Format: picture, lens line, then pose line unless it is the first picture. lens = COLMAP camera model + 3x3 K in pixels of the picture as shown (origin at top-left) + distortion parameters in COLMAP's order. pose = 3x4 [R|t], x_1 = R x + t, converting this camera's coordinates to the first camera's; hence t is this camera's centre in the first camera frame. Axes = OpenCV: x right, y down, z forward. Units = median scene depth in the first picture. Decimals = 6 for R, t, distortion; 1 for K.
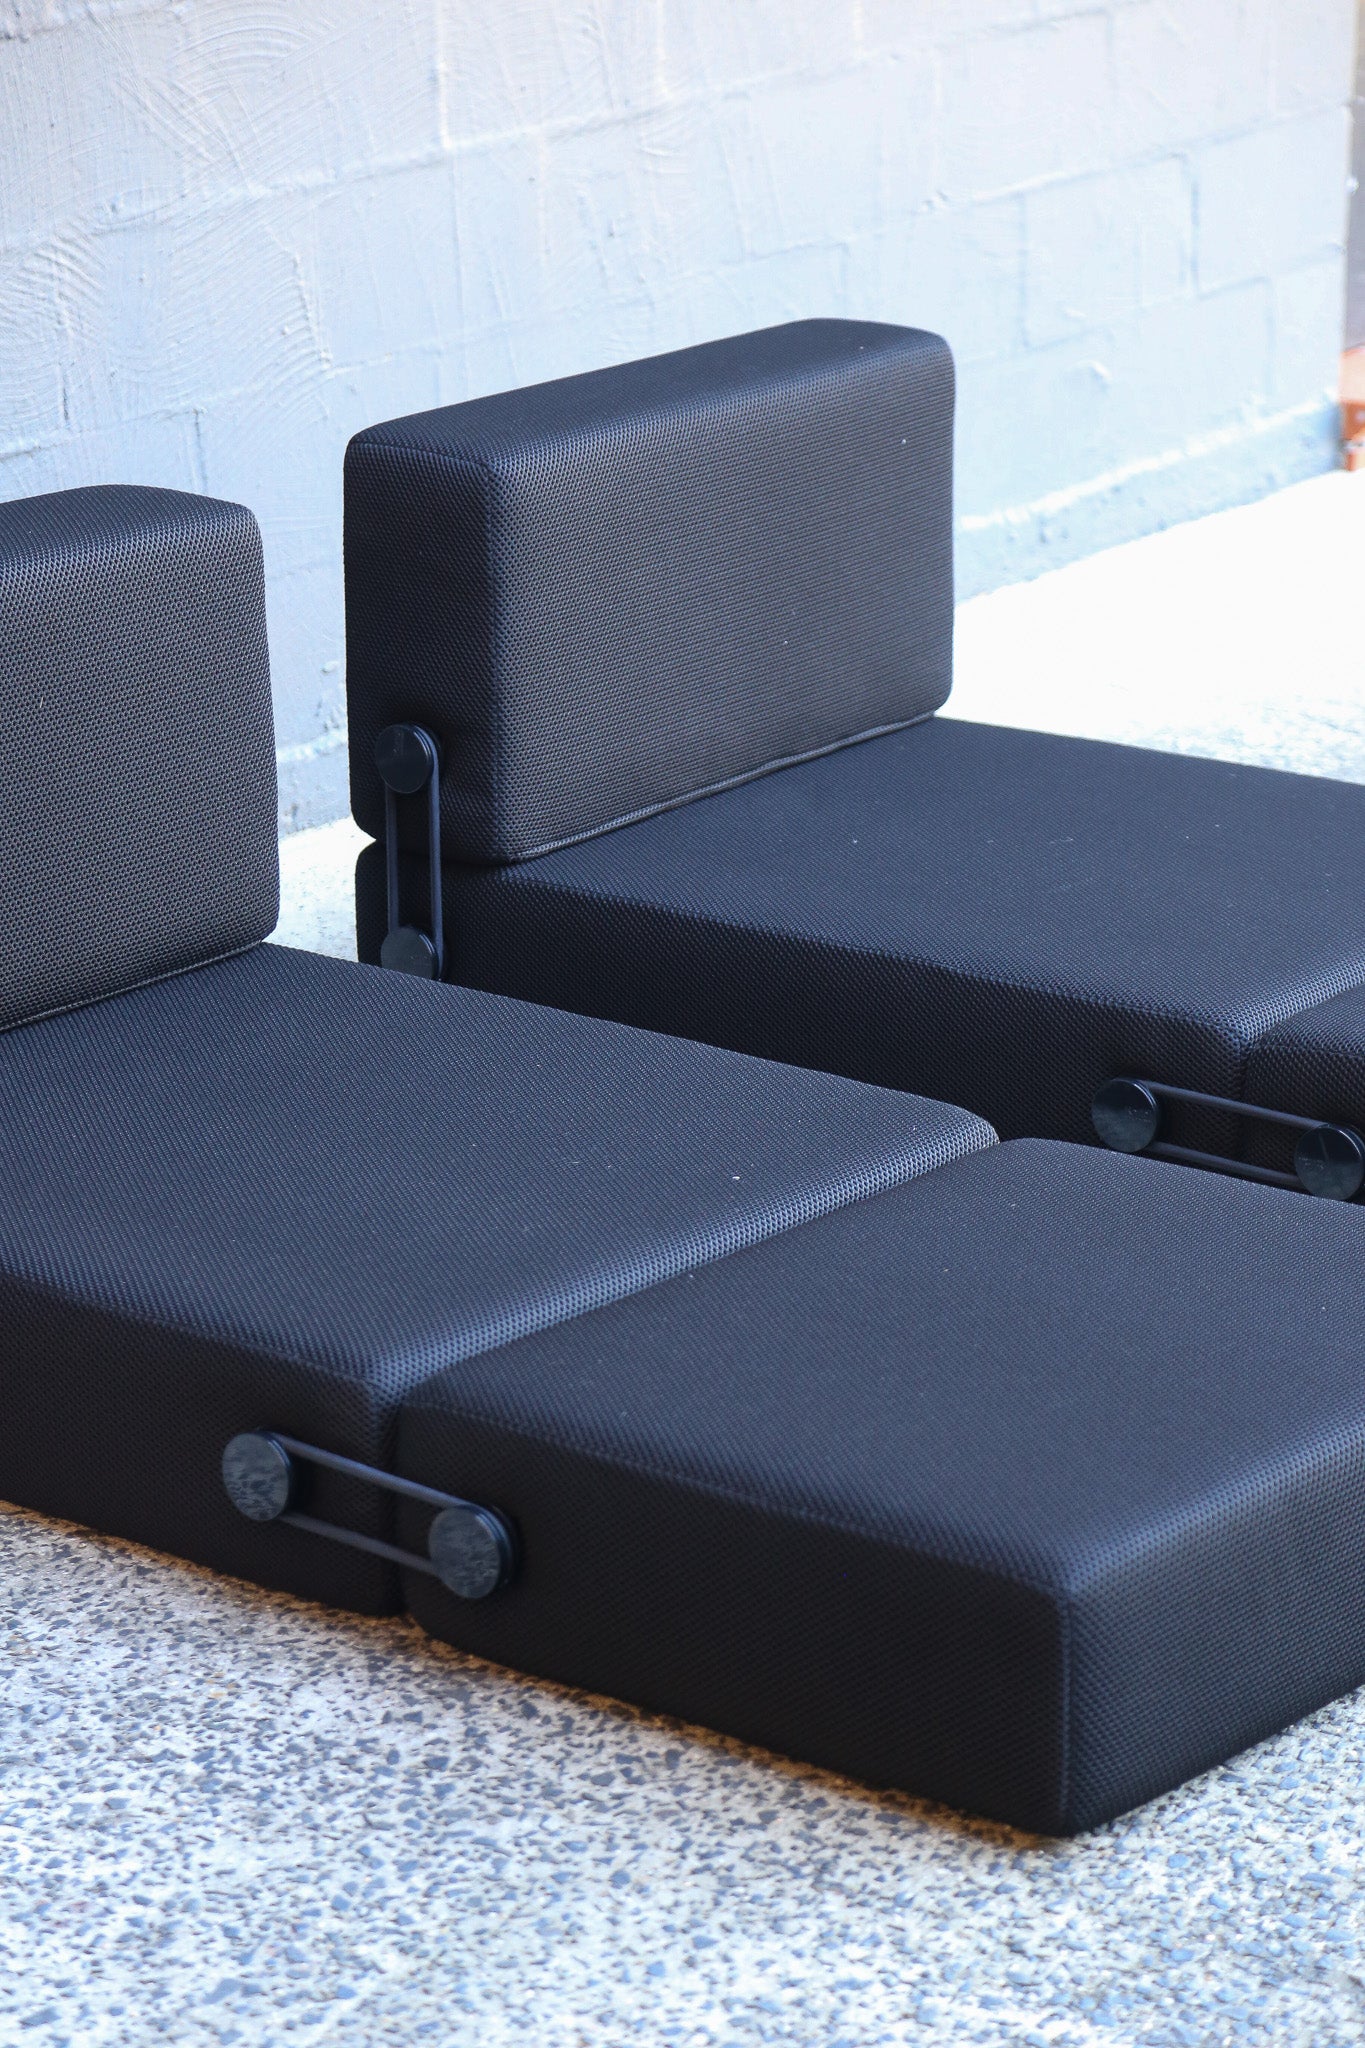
lens RADIAL K [[5452.8, 0, 679.5], [0, 5452.8, 1052.7], [0, 0, 1]] dist [0.611630, -0.228171]
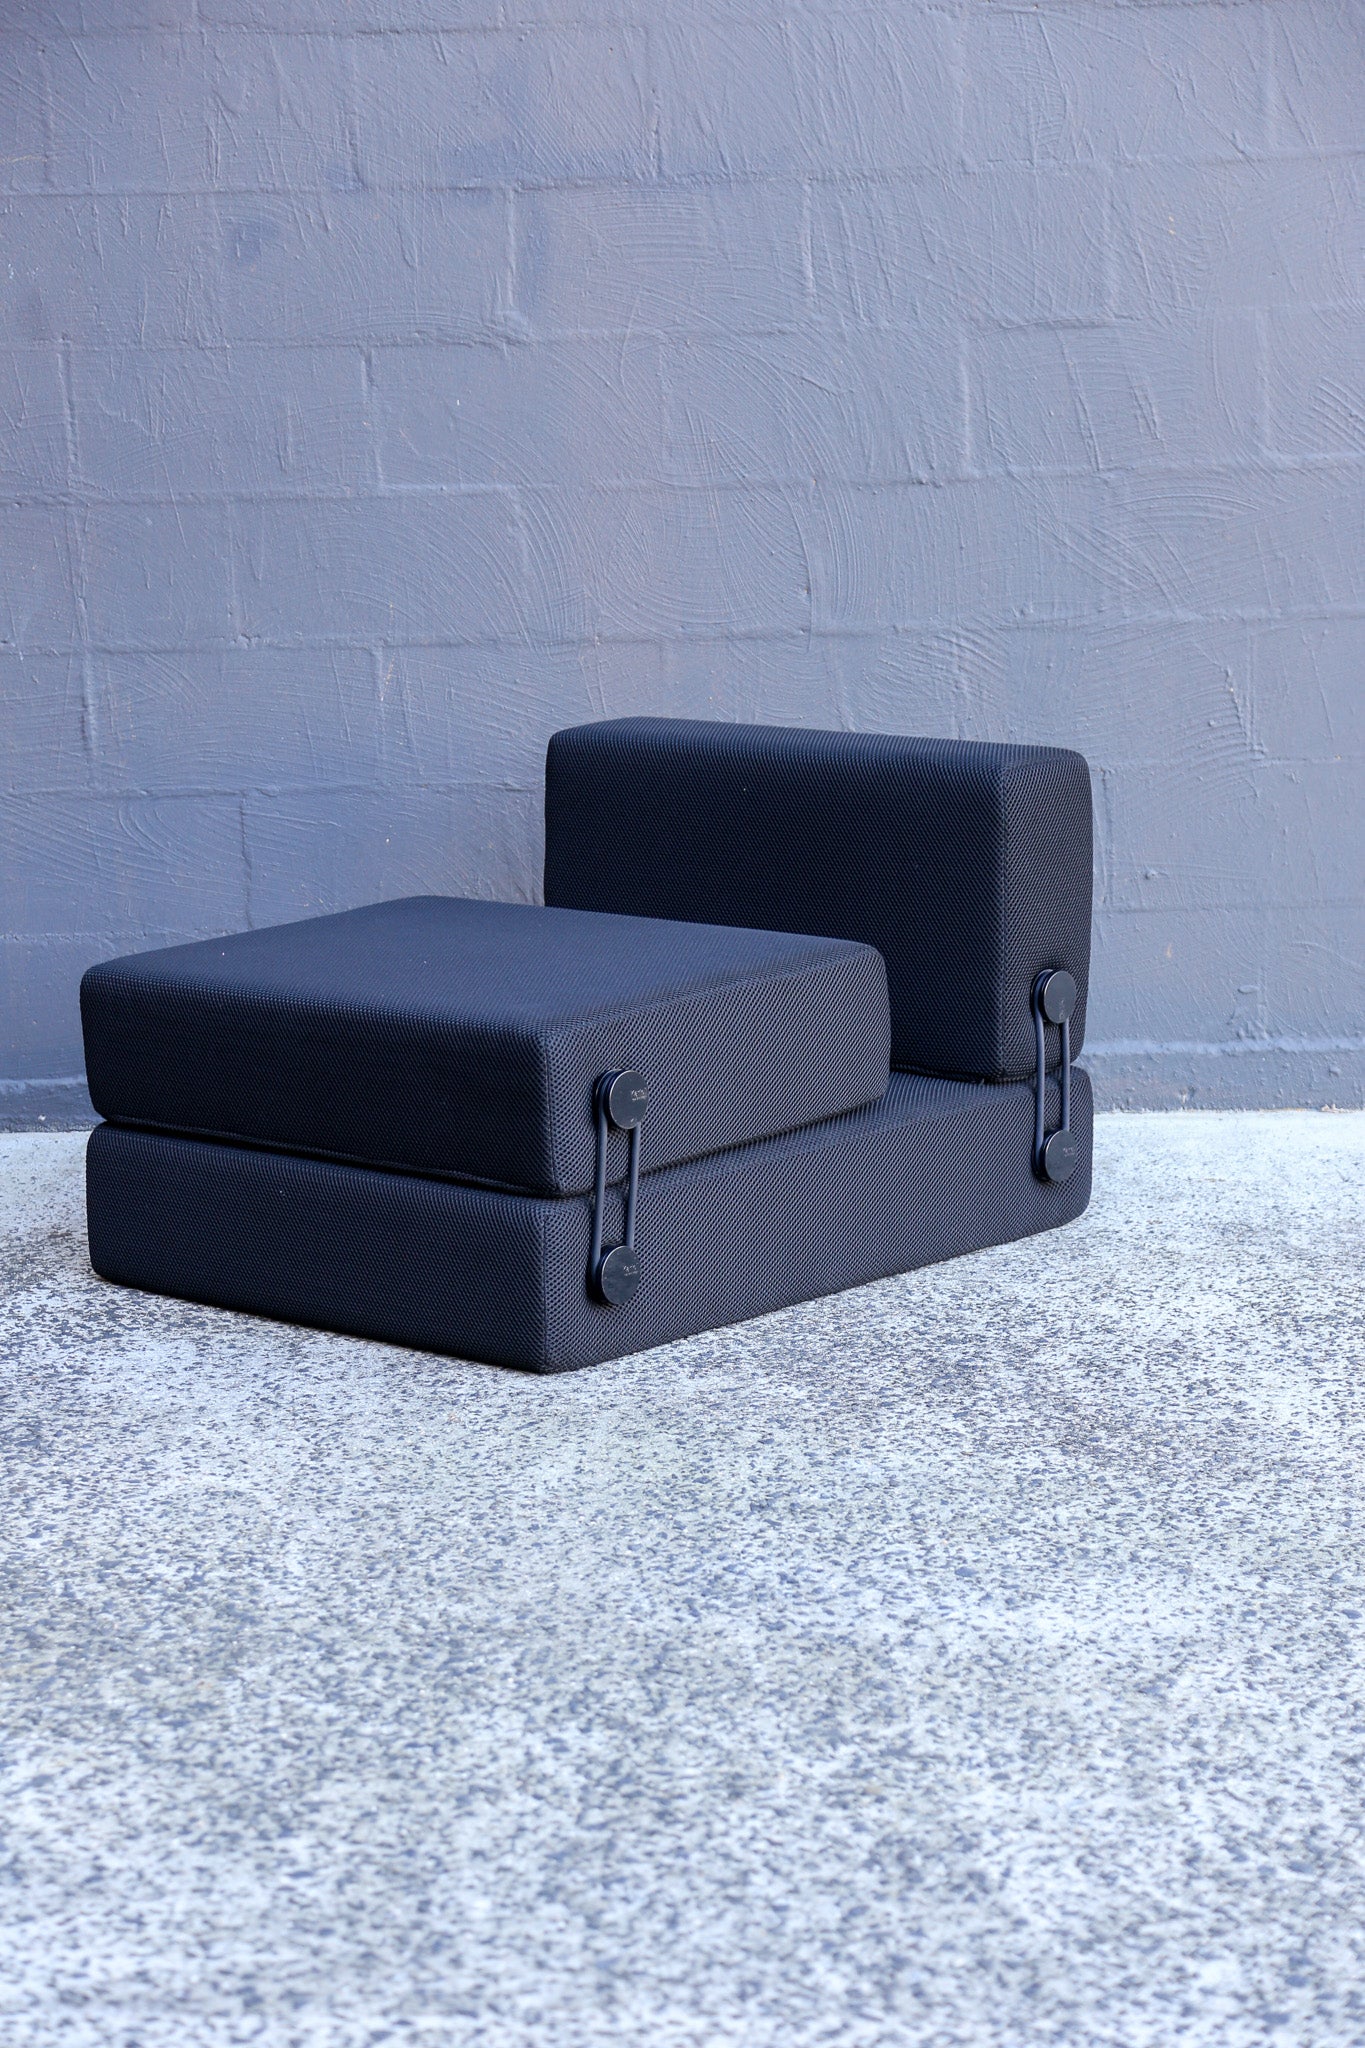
lens RADIAL K [[4181.8, 0, 683.3], [0, 4181.8, 1059.8], [0, 0, 1]] dist [0.354059, 0.133672]
pose [[0.568266, 0.151040, -0.808864, 0.989924], [-0.234818, 0.971899, 0.016513, -0.059751], [0.788628, 0.180552, 0.587764, 0.486957]]
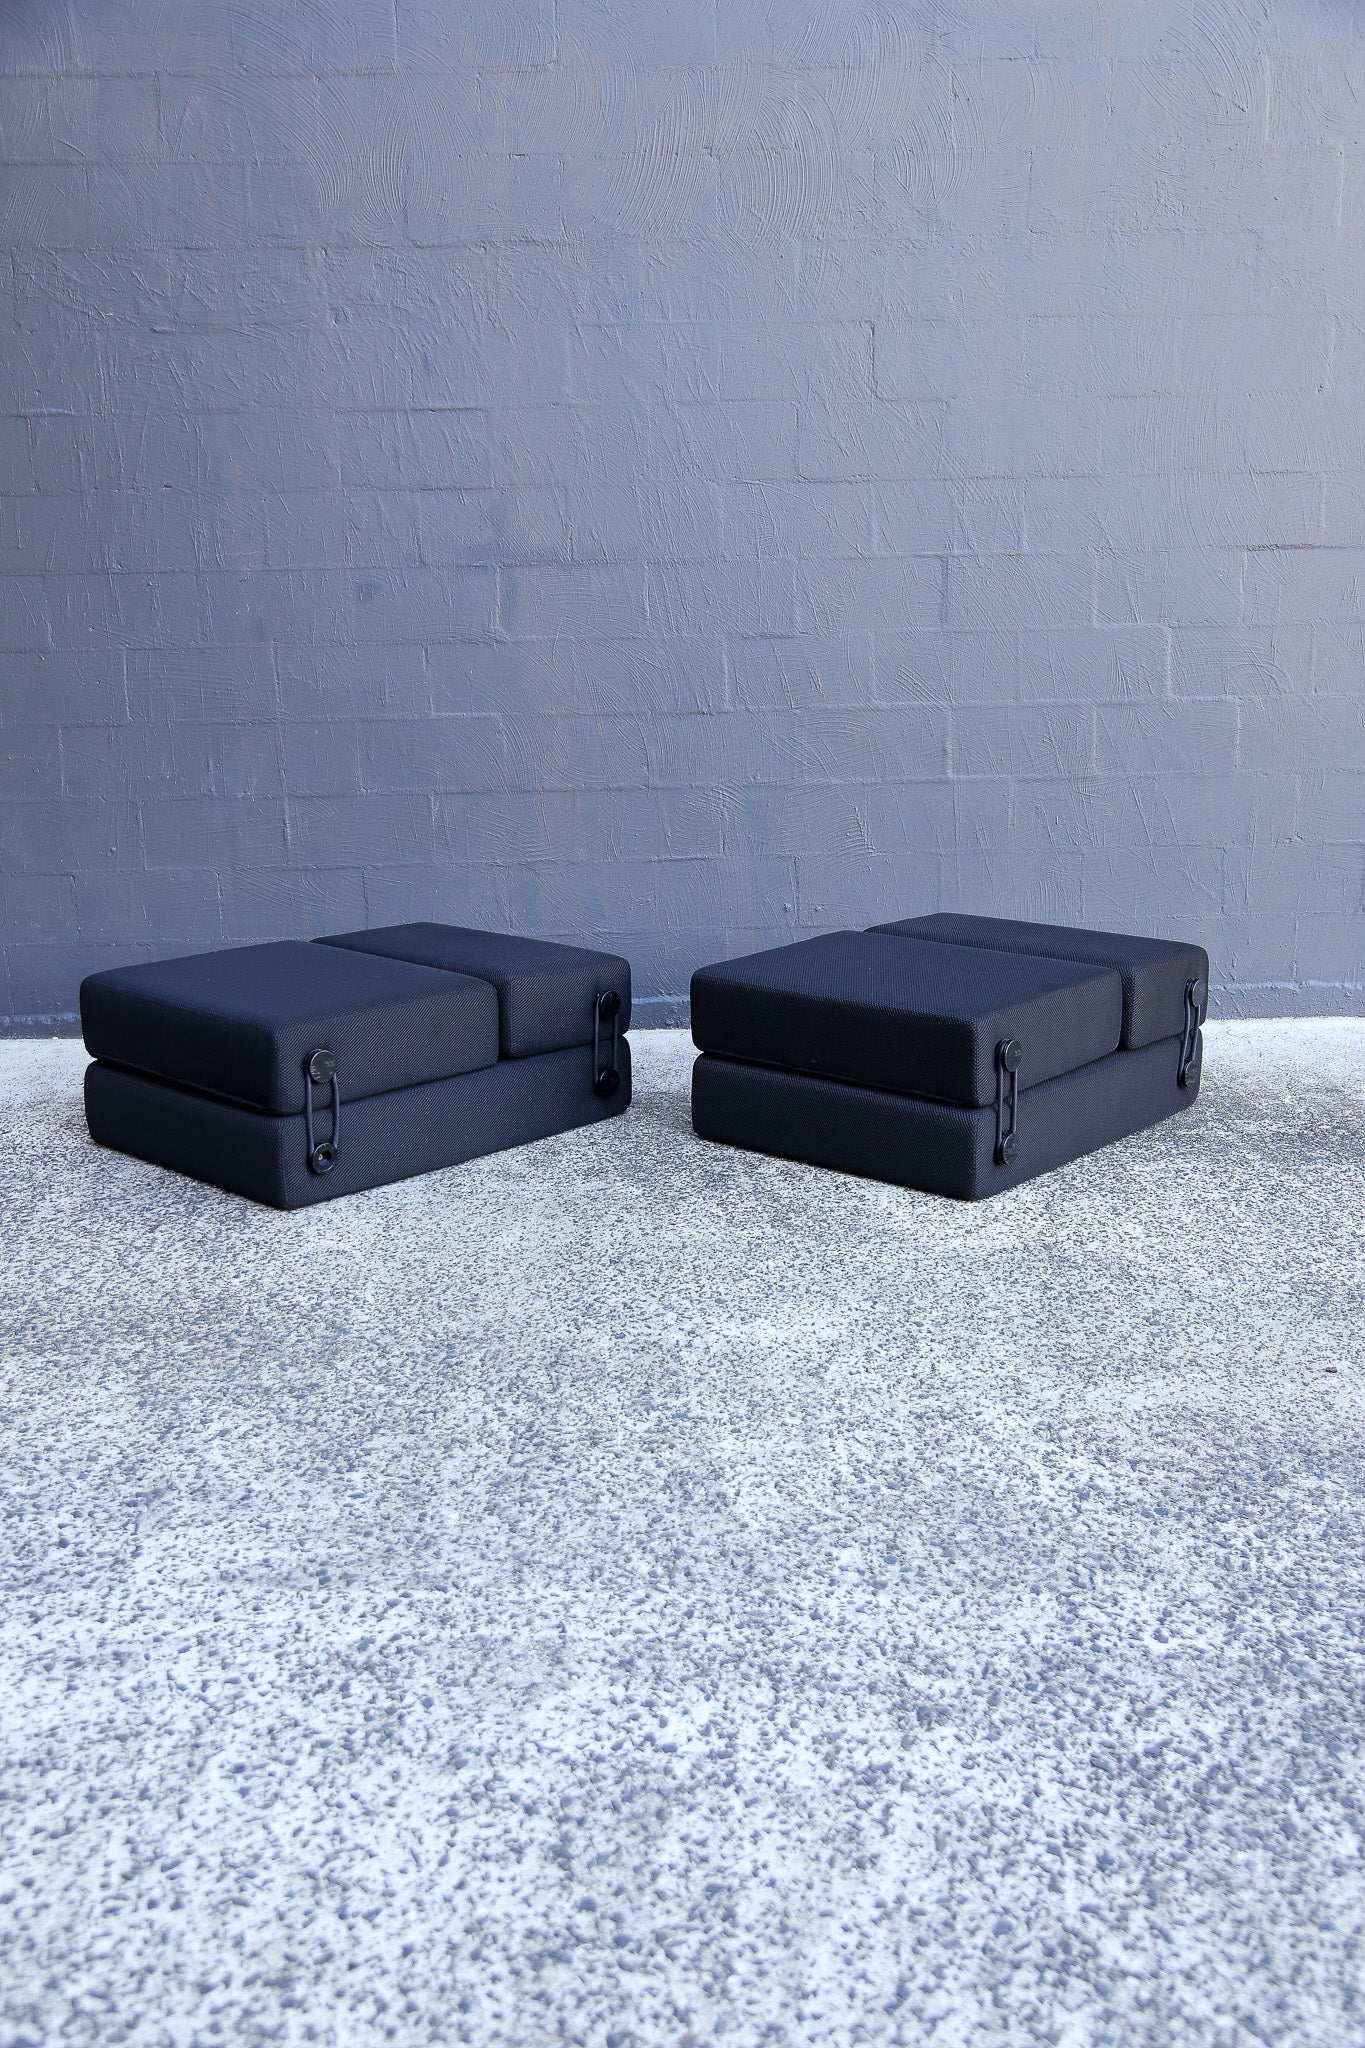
lens RADIAL K [[1871.9, 0, 680.4], [0, 1871.9, 1054.0], [0, 0, 1]] dist [-0.024481, 0.079560]
pose [[0.599099, 0.196188, -0.776268, 0.867917], [-0.236503, 0.969617, 0.062528, -0.097411], [0.764949, 0.146129, 0.627295, 0.583233]]
